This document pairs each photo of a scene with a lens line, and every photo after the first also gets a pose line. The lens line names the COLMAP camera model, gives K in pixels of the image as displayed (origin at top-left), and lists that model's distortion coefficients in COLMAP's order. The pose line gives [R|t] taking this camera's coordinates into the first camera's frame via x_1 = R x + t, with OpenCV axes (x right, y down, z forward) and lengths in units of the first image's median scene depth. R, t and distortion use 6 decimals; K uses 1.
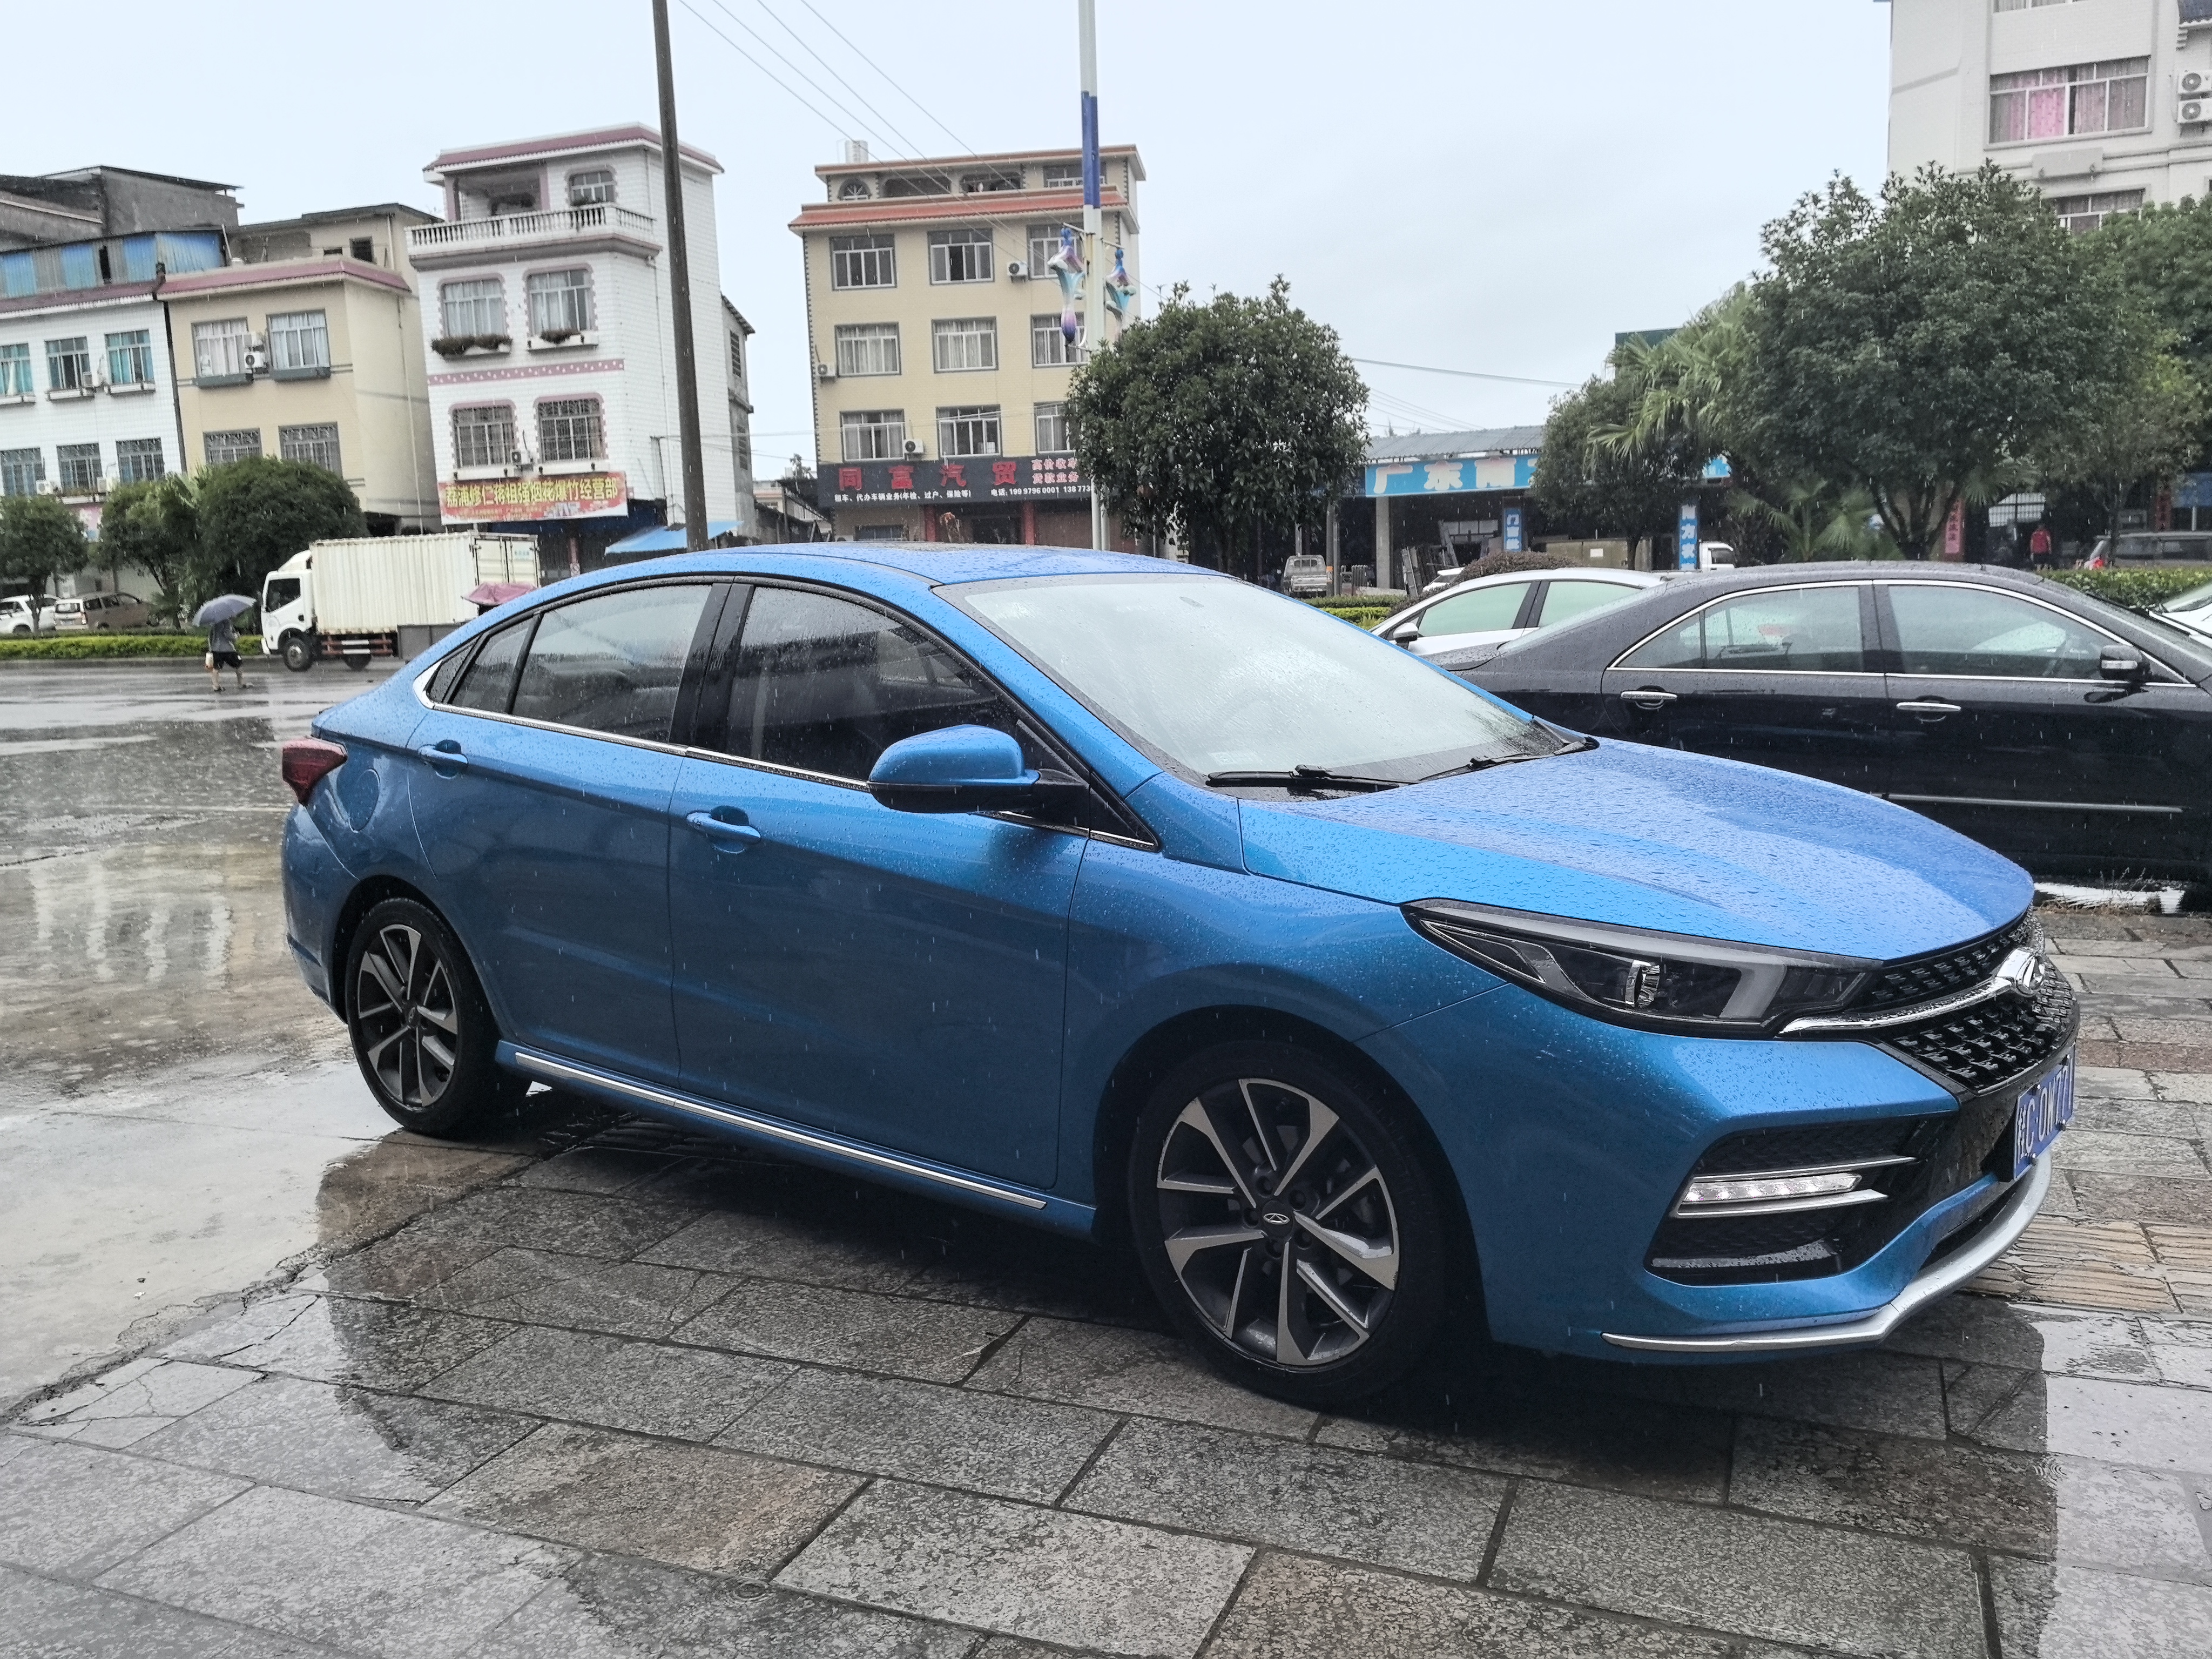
lens RADIAL K [[1763.2, 0, 1106.0], [0, 1763.2, 829.5], [0, 0, 1]] dist [0.010421, 0.003188]
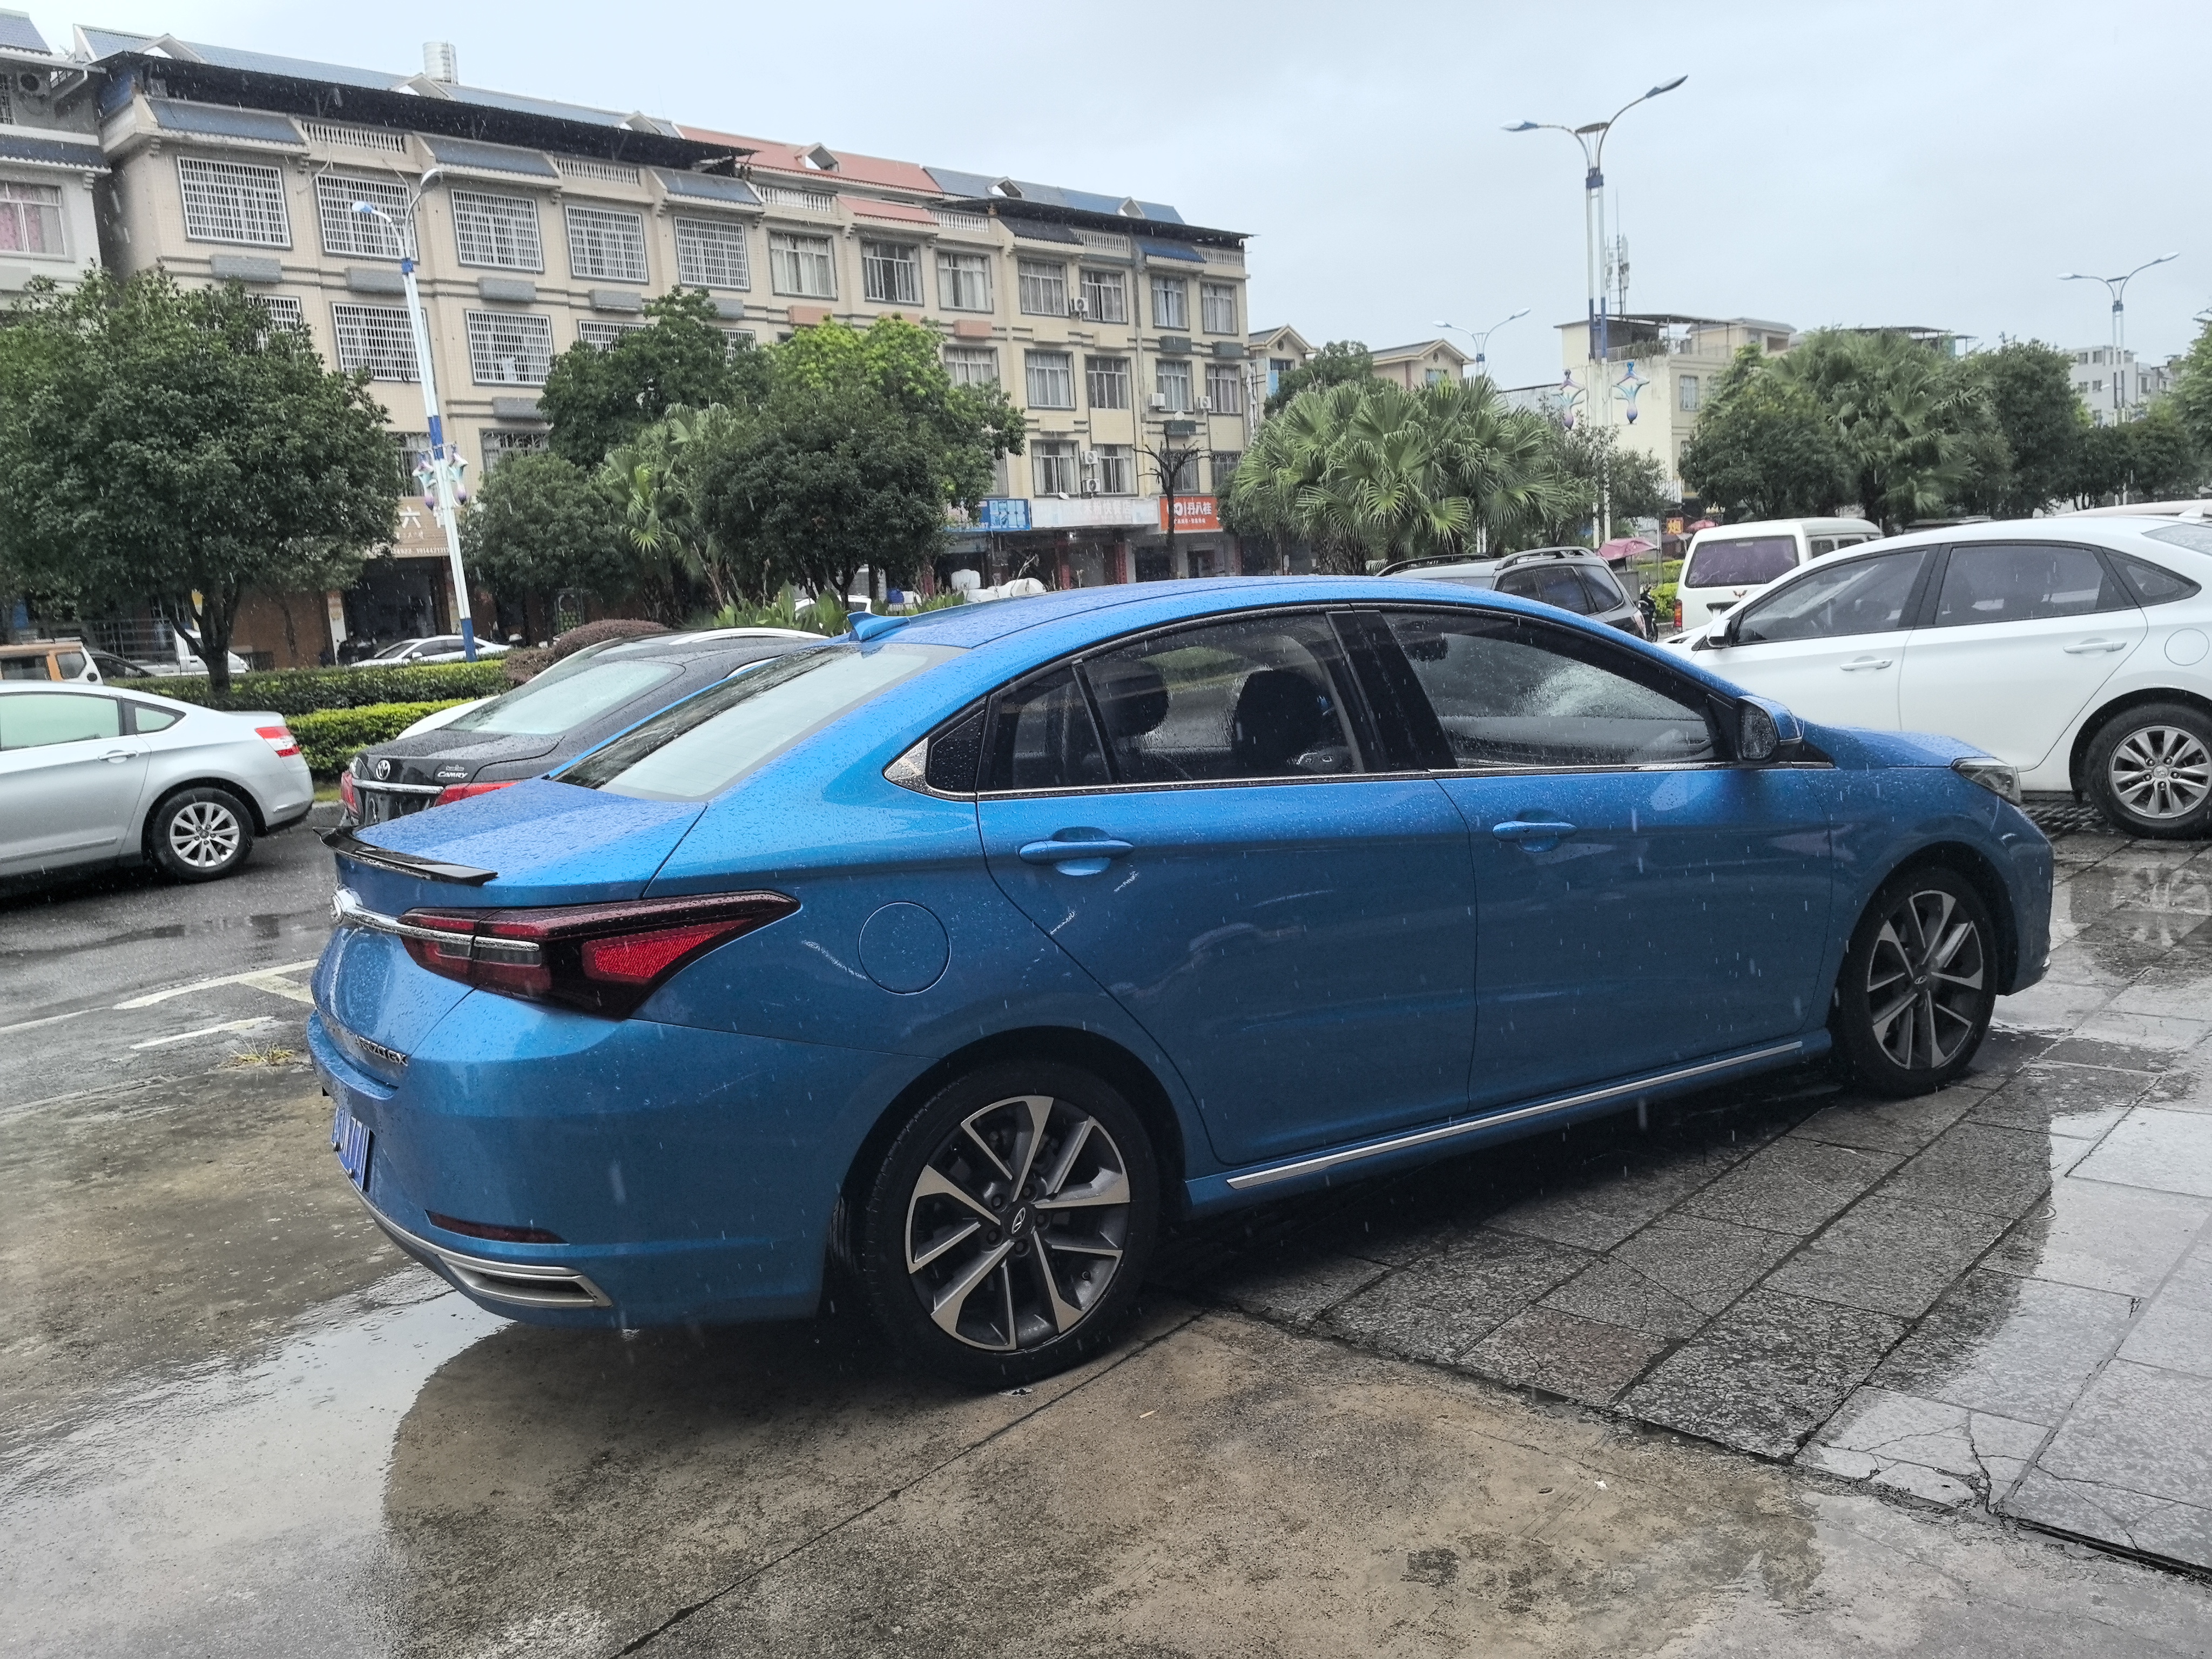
lens RADIAL K [[1738.4, 0, 1102.5], [0, 1738.4, 886.2], [0, 0, 1]] dist [-0.001081, -0.002854]
pose [[0.353417, -0.145153, 0.924136, -1.202452], [0.180201, 0.979950, 0.085005, -0.099126], [-0.917945, 0.136488, 0.372488, 0.807937]]
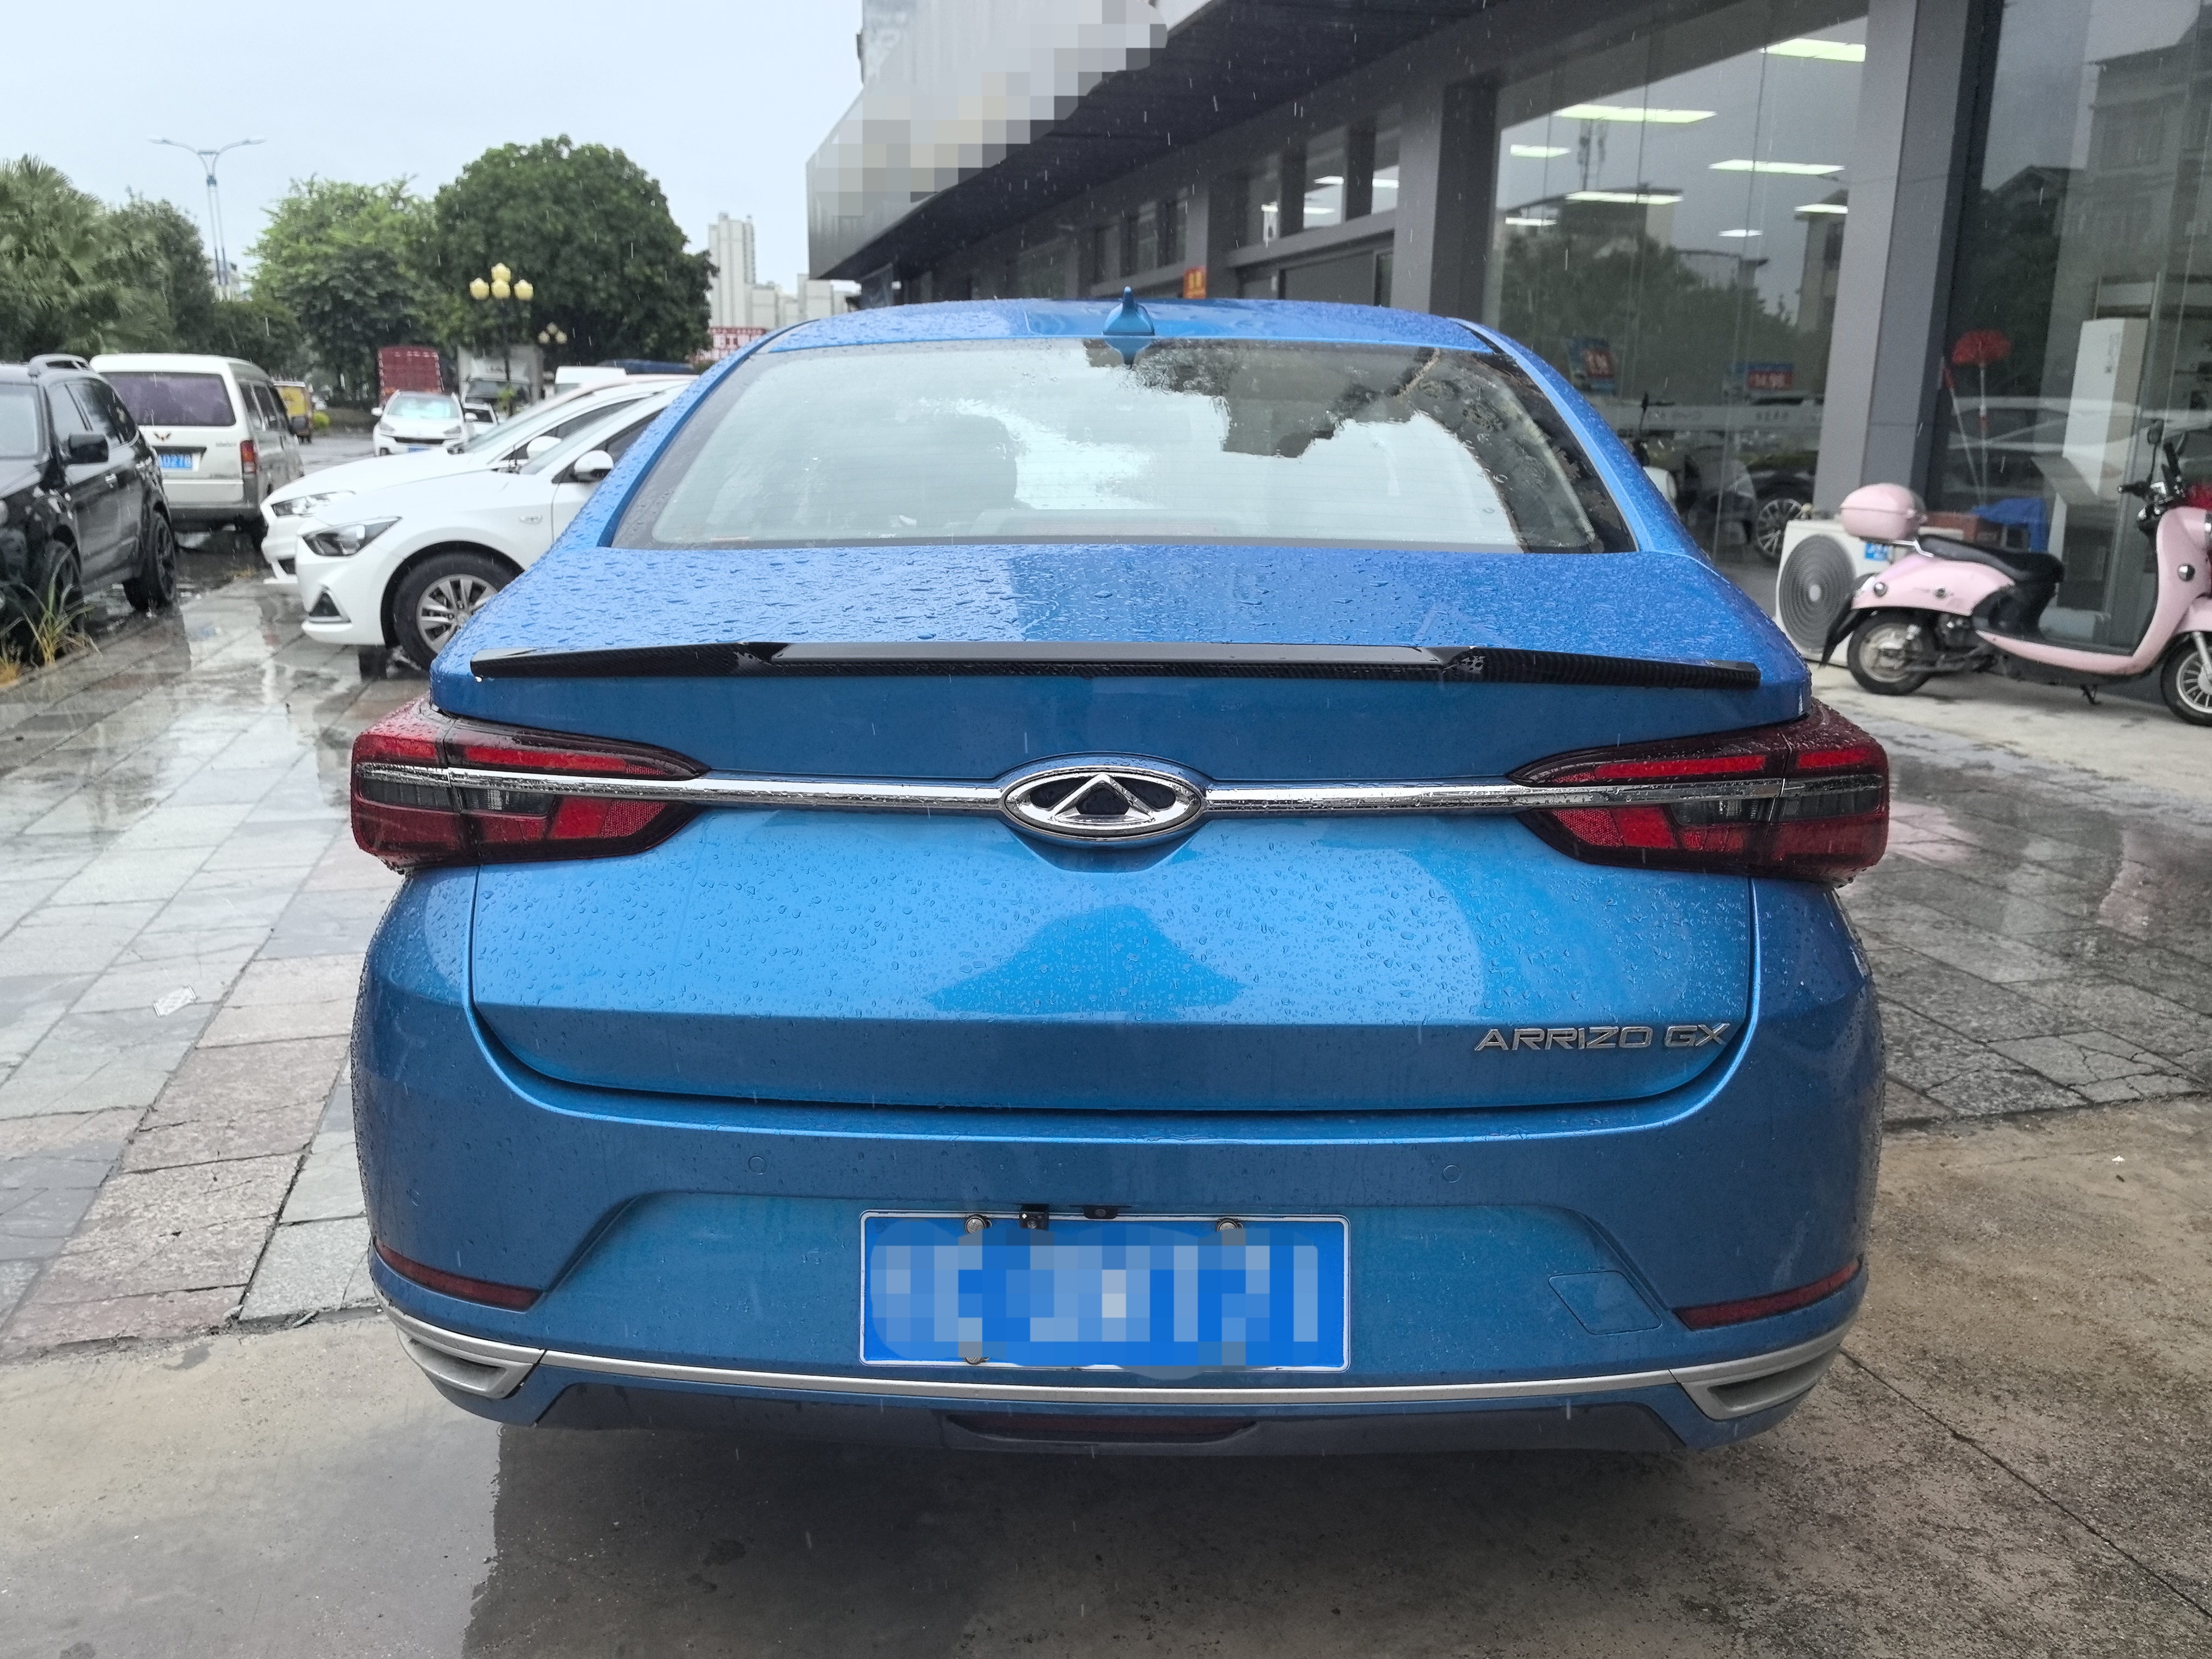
lens RADIAL K [[1763.2, 0, 1106.0], [0, 1763.2, 829.5], [0, 0, 1]] dist [0.010421, 0.003188]
pose [[-0.597979, -0.155668, 0.786249, -0.845973], [0.118886, 0.952881, 0.279078, -0.194748], [-0.792645, 0.260357, -0.551296, 1.717424]]
